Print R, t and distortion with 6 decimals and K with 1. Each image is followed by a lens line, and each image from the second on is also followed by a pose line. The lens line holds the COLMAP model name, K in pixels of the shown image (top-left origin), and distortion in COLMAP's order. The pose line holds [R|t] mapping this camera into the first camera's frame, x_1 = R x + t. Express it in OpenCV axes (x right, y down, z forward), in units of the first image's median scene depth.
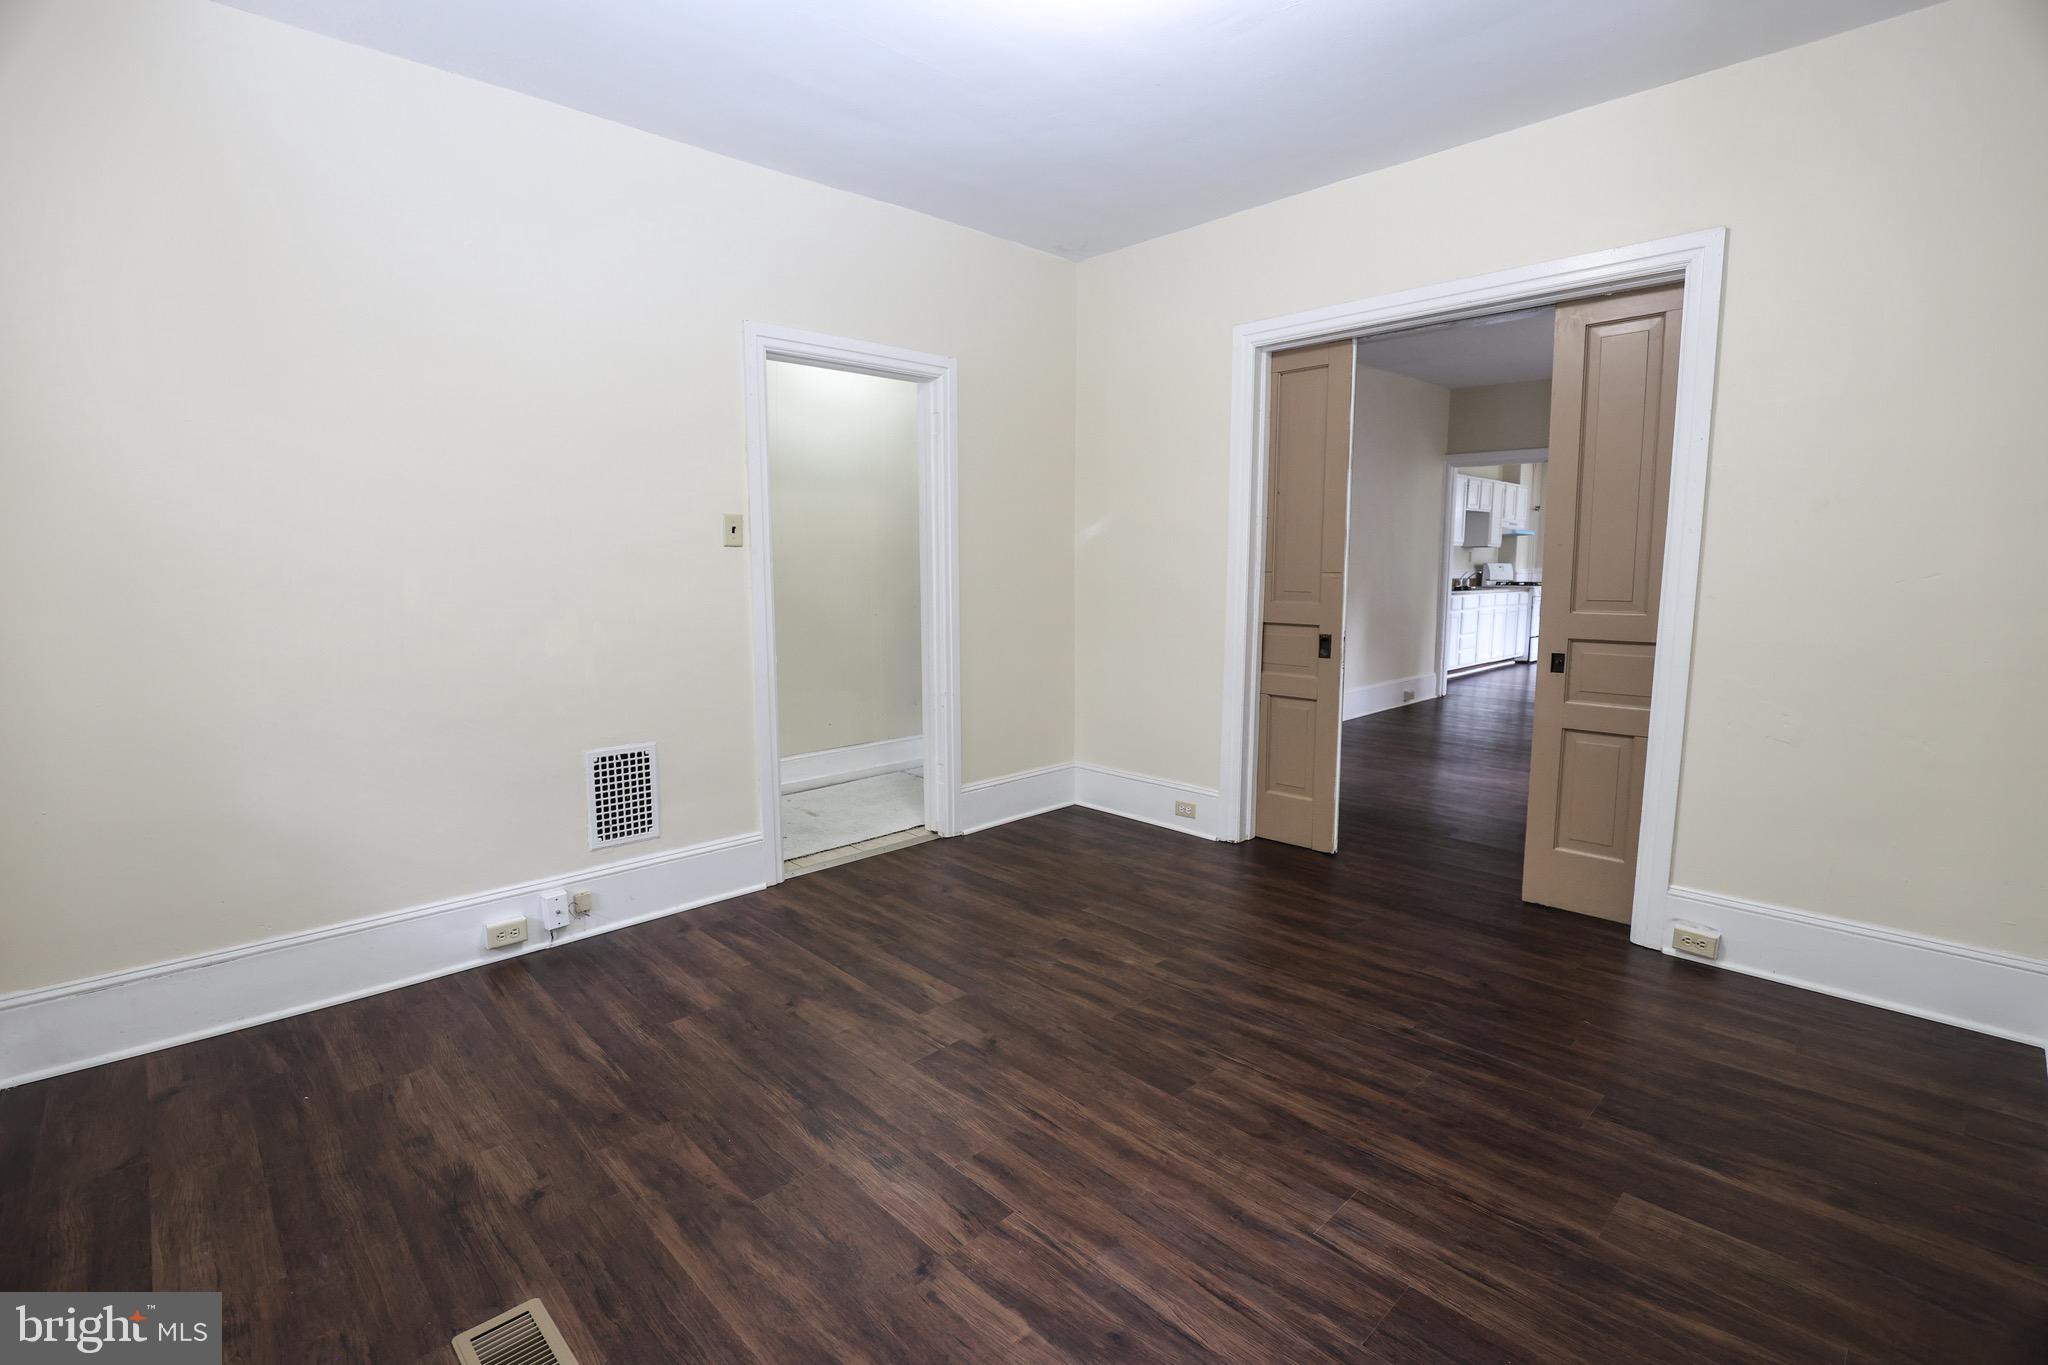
lens RADIAL K [[916.0, 0, 1024.0], [0, 916.0, 682.5], [0, 0, 1]] dist [-0.022993, 0.000758]
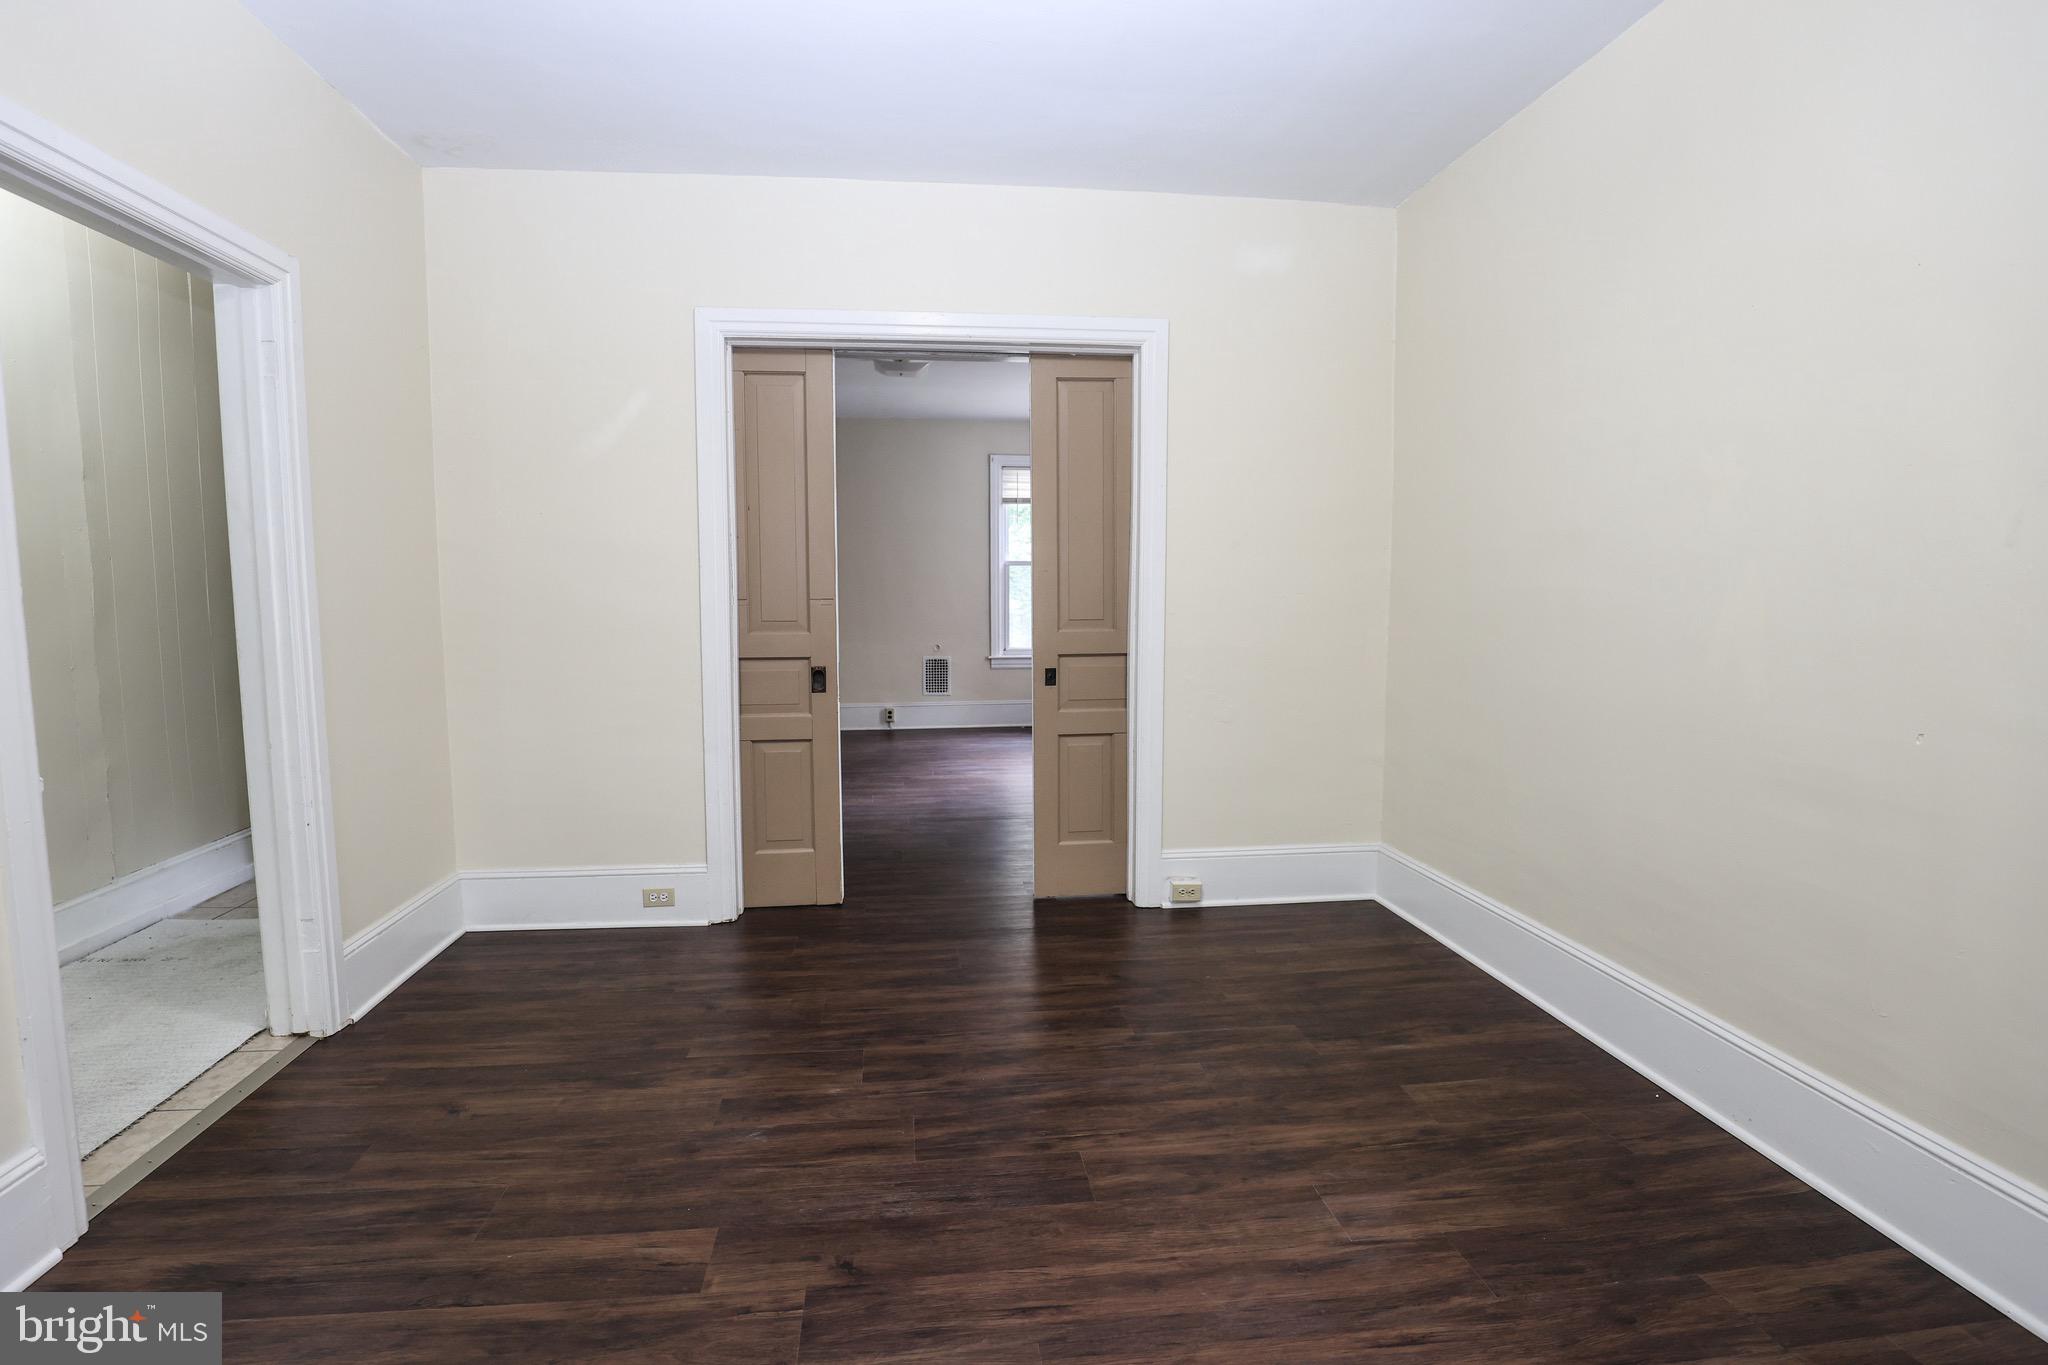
lens RADIAL K [[956.0, 0, 1024.0], [0, 956.0, 682.5], [0, 0, 1]] dist [-0.027919, 0.001315]
pose [[0.618900, -0.073601, 0.782014, -0.376564], [0.104576, 0.994458, 0.010832, -0.033379], [-0.778477, 0.075076, 0.623167, 0.320986]]
